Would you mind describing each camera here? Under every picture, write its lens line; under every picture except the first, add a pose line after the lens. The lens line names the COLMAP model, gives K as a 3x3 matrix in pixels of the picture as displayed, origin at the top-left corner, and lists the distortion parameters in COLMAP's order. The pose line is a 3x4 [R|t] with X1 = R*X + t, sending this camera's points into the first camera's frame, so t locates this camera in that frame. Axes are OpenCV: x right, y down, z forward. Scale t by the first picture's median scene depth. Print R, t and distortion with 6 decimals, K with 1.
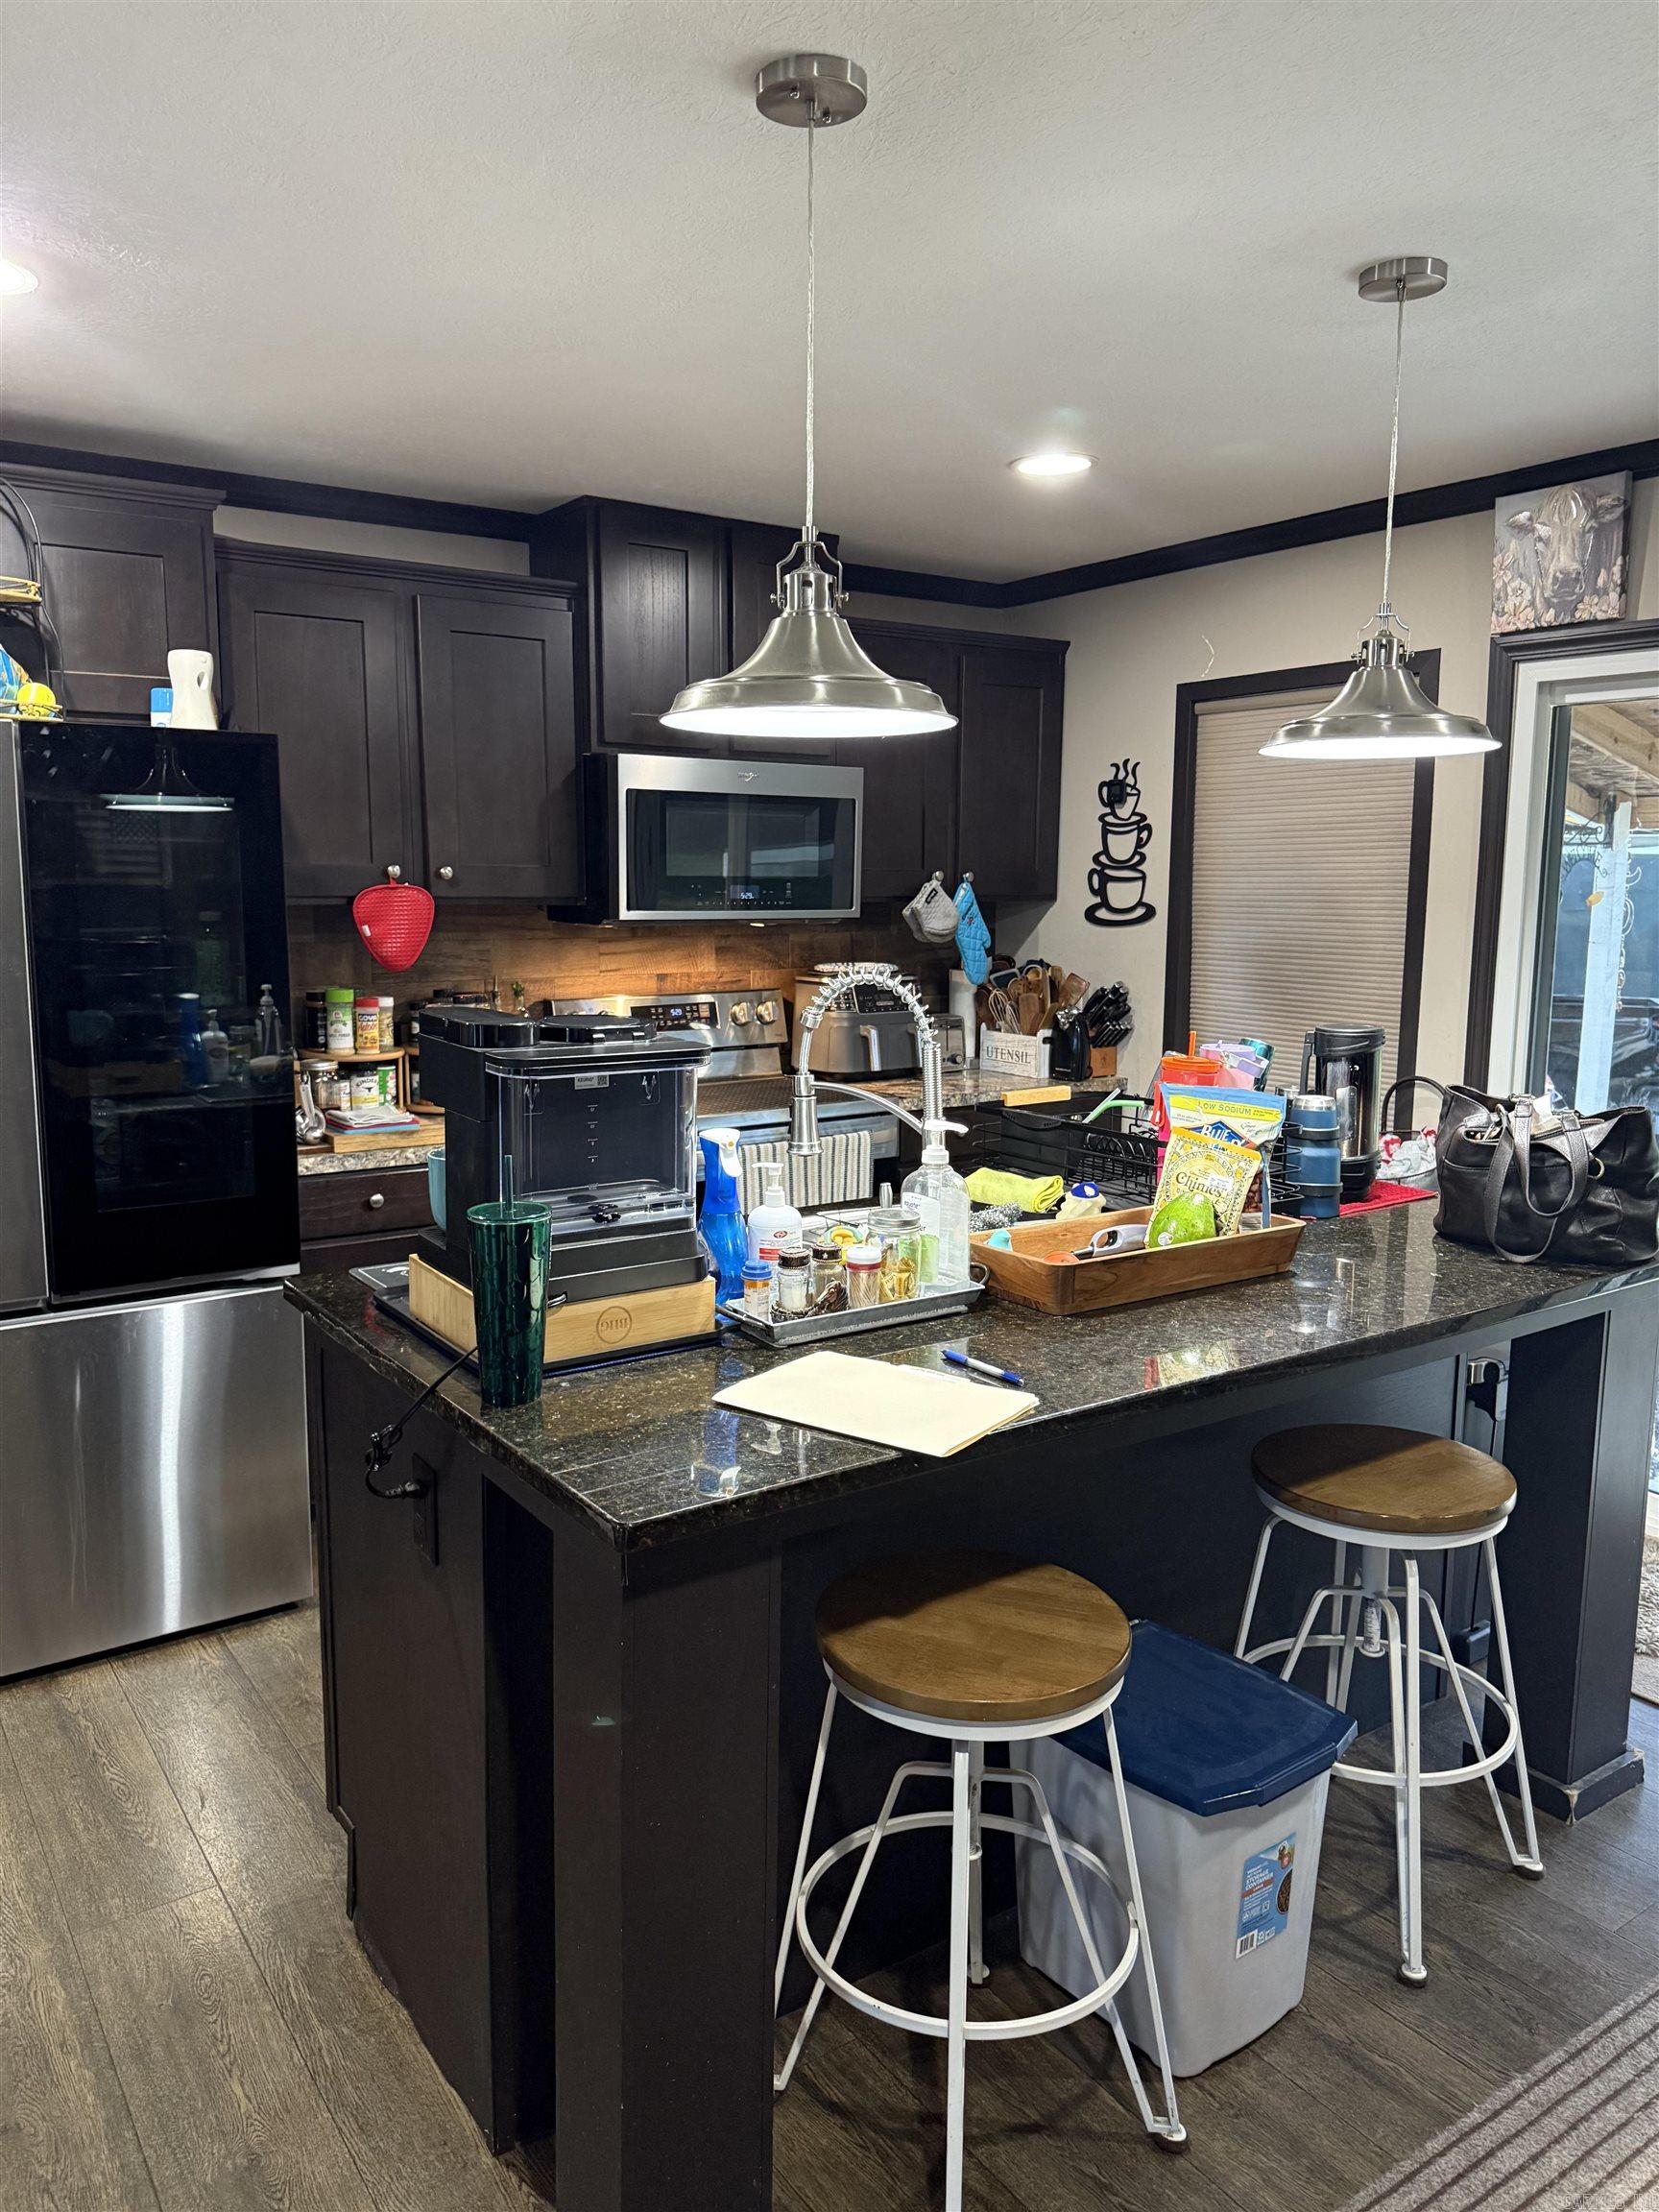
lens RADIAL K [[1531.5, 0, 821.2], [0, 1531.5, 1094.2], [0, 0, 1]] dist [0.074596, -0.089506]
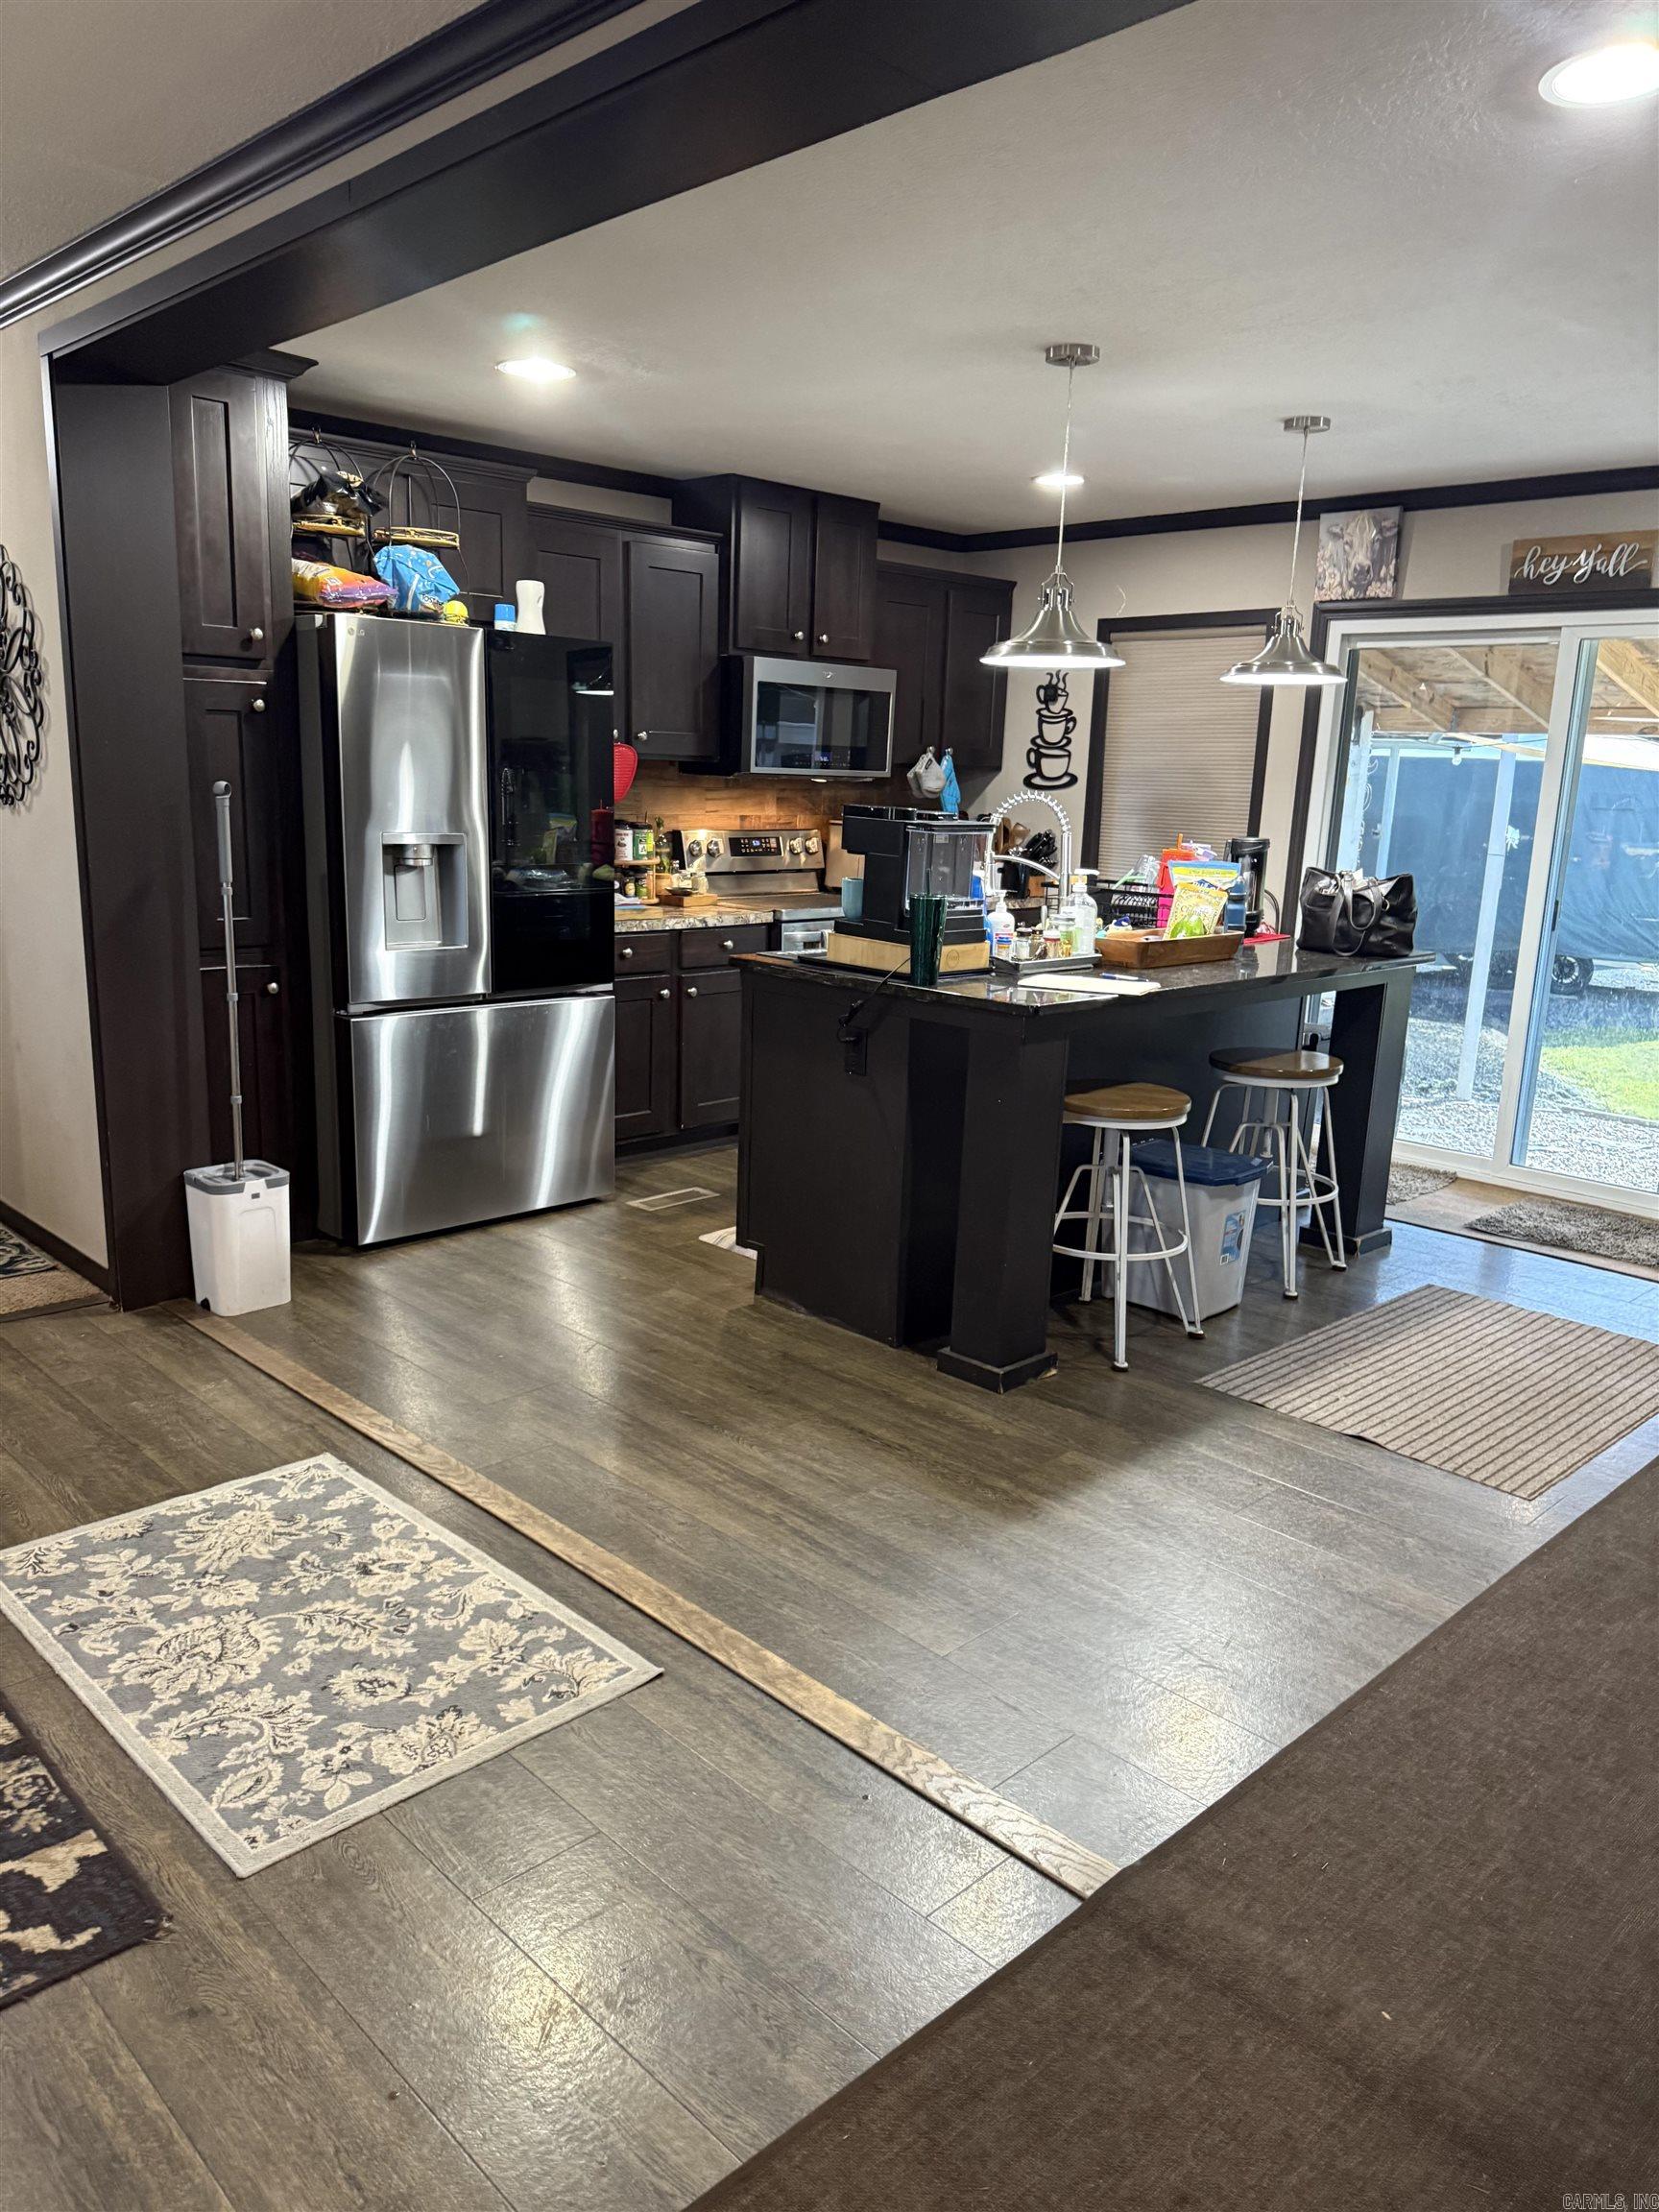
lens RADIAL K [[1521.4, 0, 829.5], [0, 1521.4, 1106.0], [0, 0, 1]] dist [0.117829, -0.192247]
pose [[0.986021, -0.009316, 0.166358, -0.332022], [-0.003950, 0.996848, 0.079235, 0.096345], [-0.166572, -0.078784, 0.982877, -0.521290]]
